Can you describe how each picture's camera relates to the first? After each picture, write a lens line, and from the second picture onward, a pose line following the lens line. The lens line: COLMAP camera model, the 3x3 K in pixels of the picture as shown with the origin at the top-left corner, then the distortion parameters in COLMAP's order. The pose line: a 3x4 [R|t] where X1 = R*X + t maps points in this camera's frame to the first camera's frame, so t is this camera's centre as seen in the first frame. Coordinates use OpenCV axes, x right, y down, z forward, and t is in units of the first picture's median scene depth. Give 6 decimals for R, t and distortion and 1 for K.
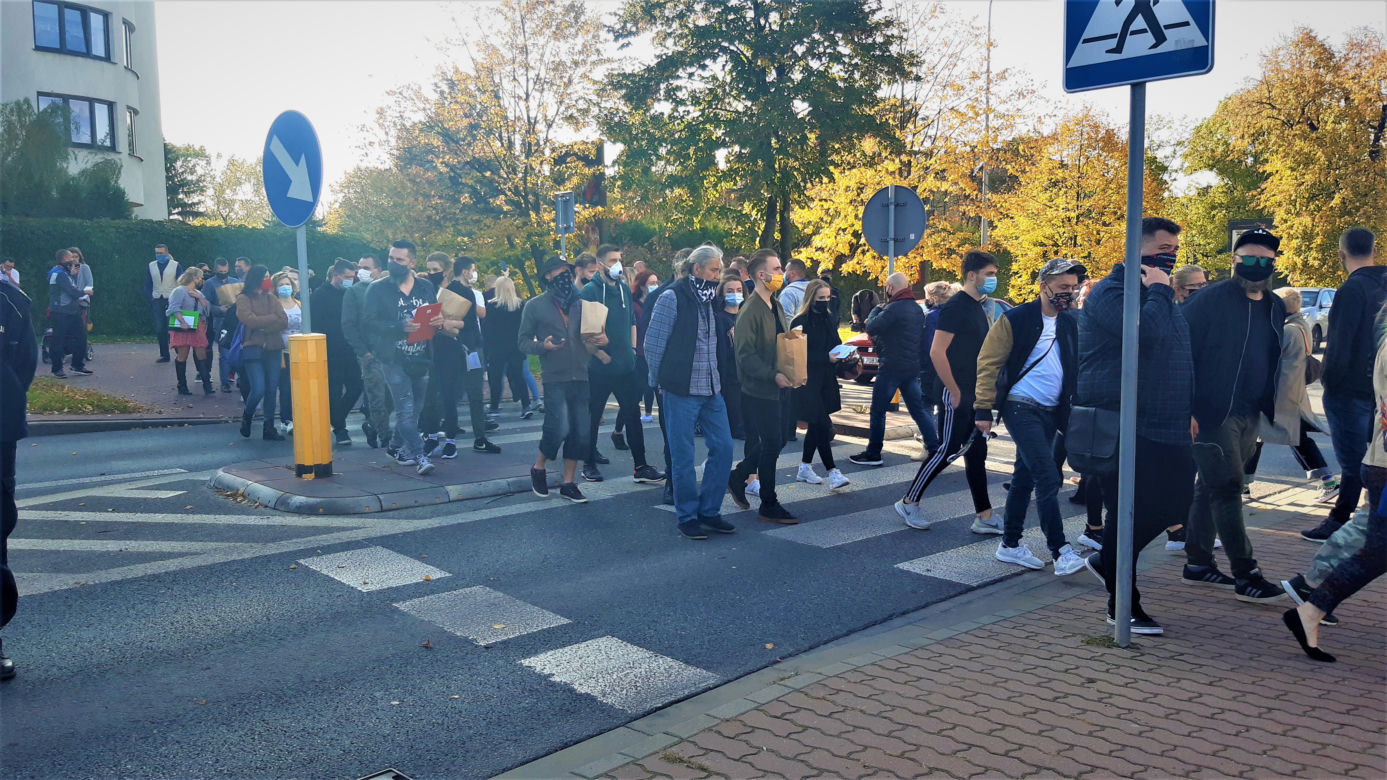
lens RADIAL K [[1089.7, 0, 693.5], [0, 1089.7, 390.0], [0, 0, 1]] dist [0.110916, -0.203521]
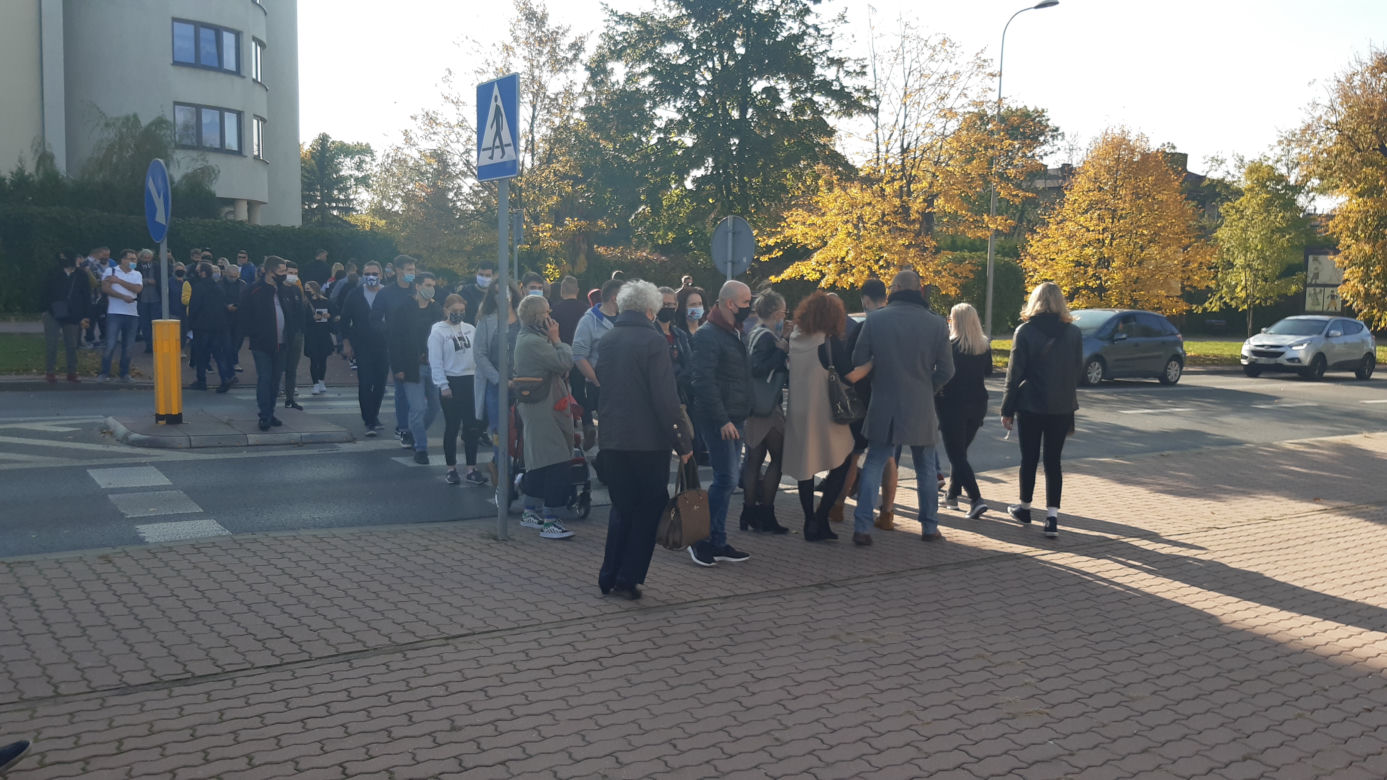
lens RADIAL K [[1089.7, 0, 693.5], [0, 1089.7, 390.0], [0, 0, 1]] dist [0.110916, -0.203521]
pose [[0.989451, 0.048046, -0.136666, 0.107198], [-0.048385, 0.998828, 0.000839, 0.000967], [0.136546, 0.005783, 0.990617, -0.060595]]
